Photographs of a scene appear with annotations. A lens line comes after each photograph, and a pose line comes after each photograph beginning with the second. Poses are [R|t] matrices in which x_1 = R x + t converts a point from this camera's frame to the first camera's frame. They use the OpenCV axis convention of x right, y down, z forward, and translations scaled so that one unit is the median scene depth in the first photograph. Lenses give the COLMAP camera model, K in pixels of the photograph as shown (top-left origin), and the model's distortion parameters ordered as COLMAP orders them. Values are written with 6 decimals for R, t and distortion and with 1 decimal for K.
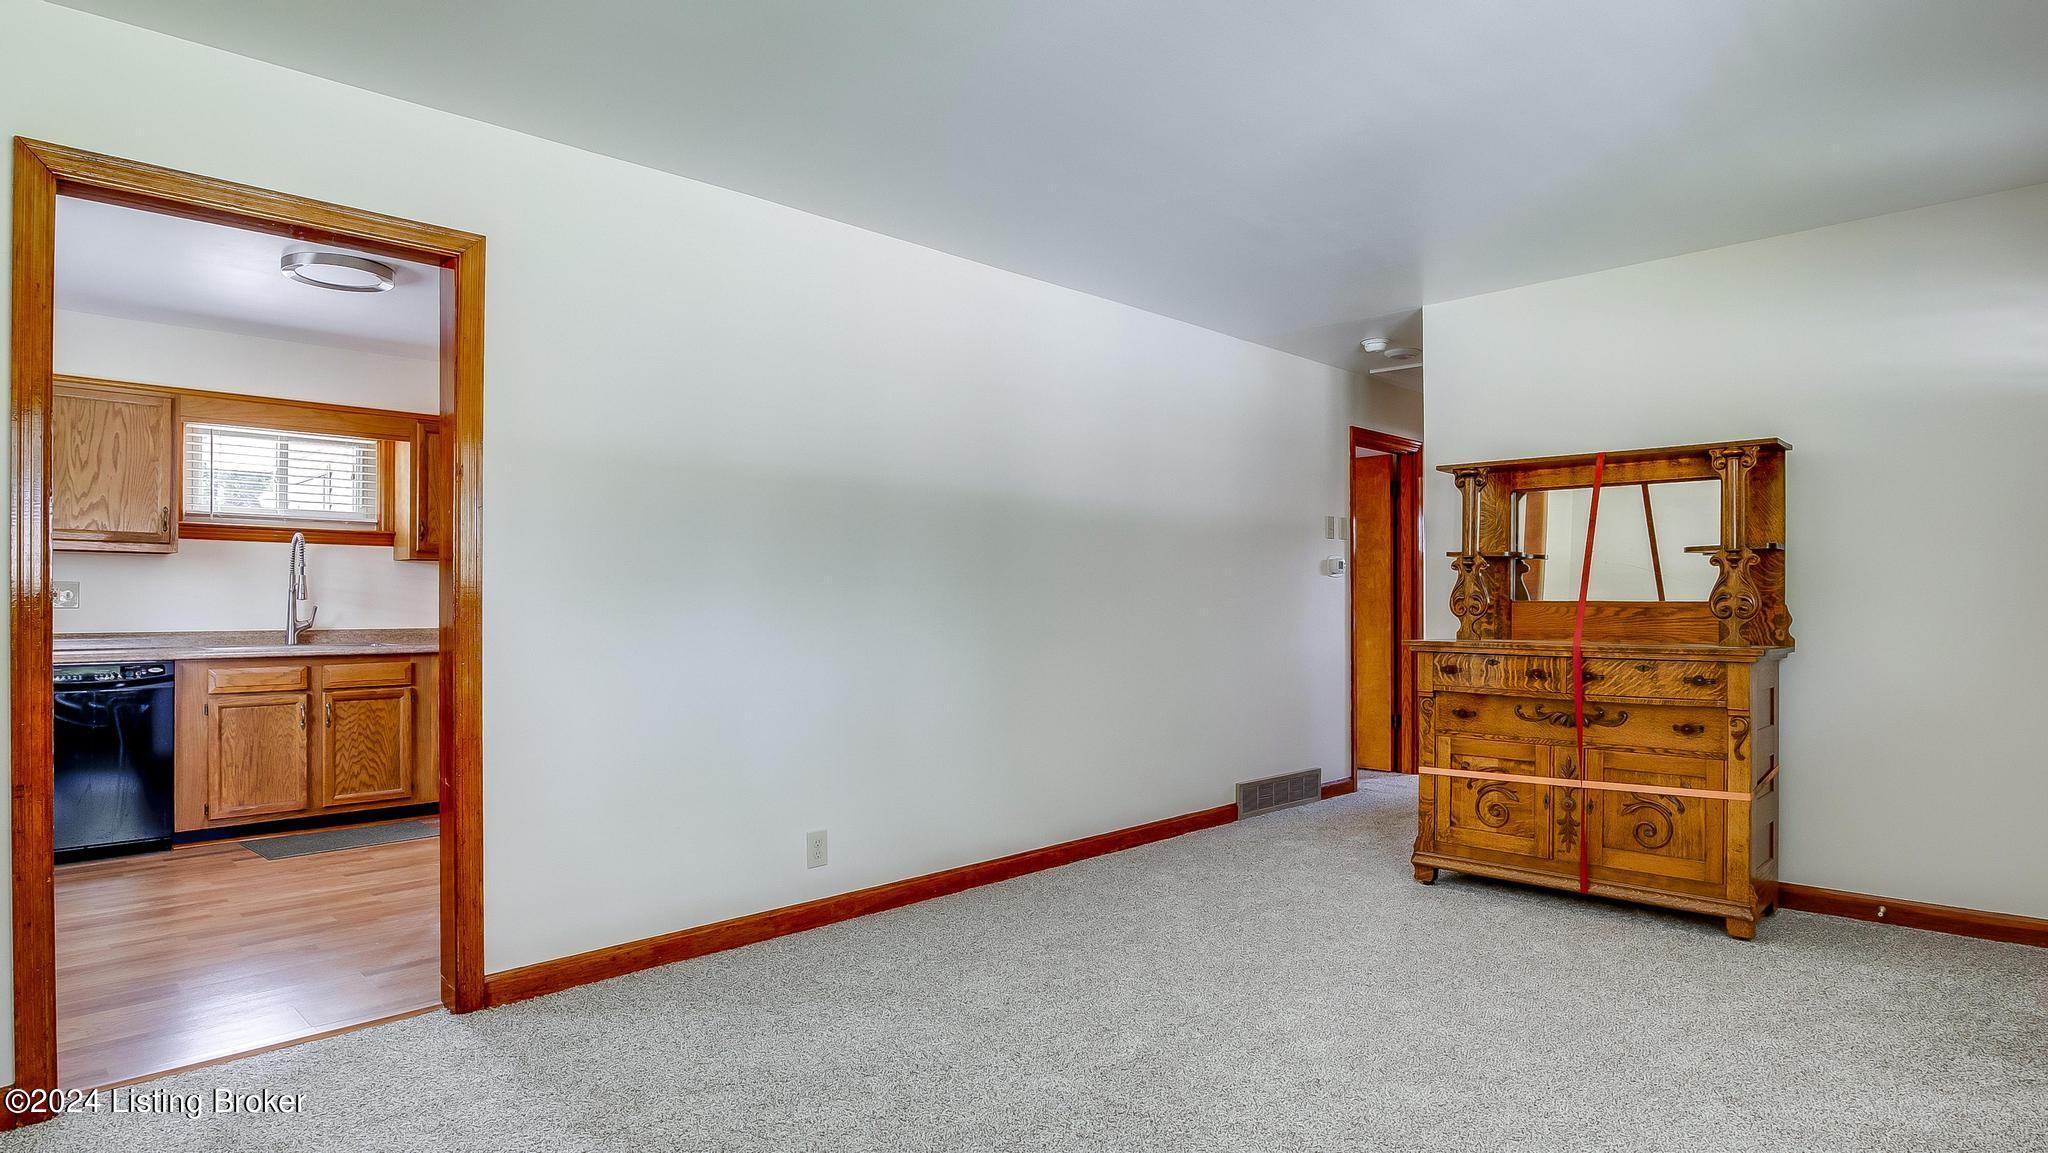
lens RADIAL K [[1041.7, 0, 1024.0], [0, 1041.7, 576.5], [0, 0, 1]] dist [-0.017535, 0.000076]
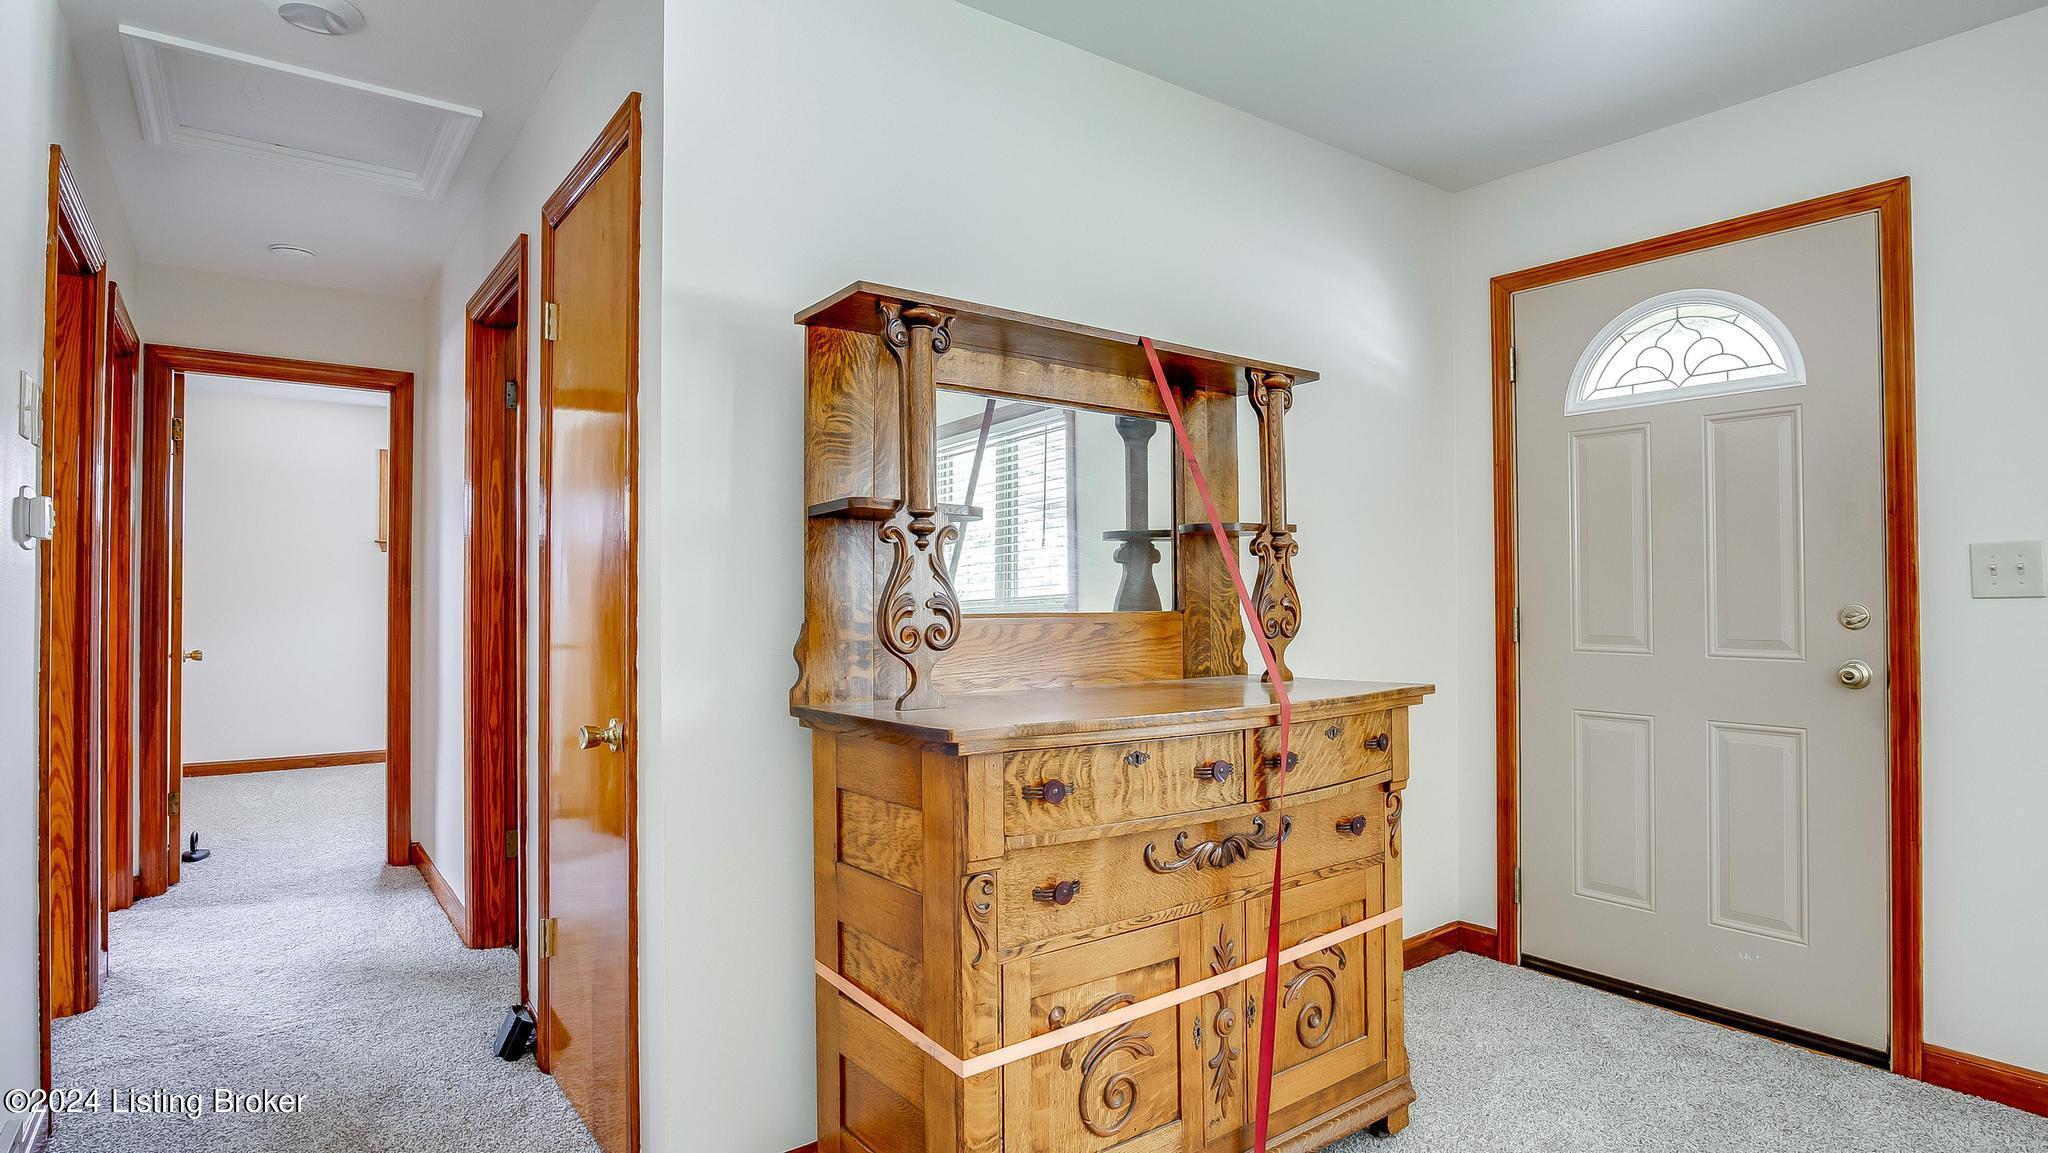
lens RADIAL K [[1041.7, 0, 1024.0], [0, 1041.7, 576.5], [0, 0, 1]] dist [-0.017535, 0.000076]
pose [[0.152661, 0.017870, 0.988117, 0.010711], [-0.016972, 0.999736, -0.015458, 0.013743], [-0.988133, -0.014410, 0.152924, 0.991923]]
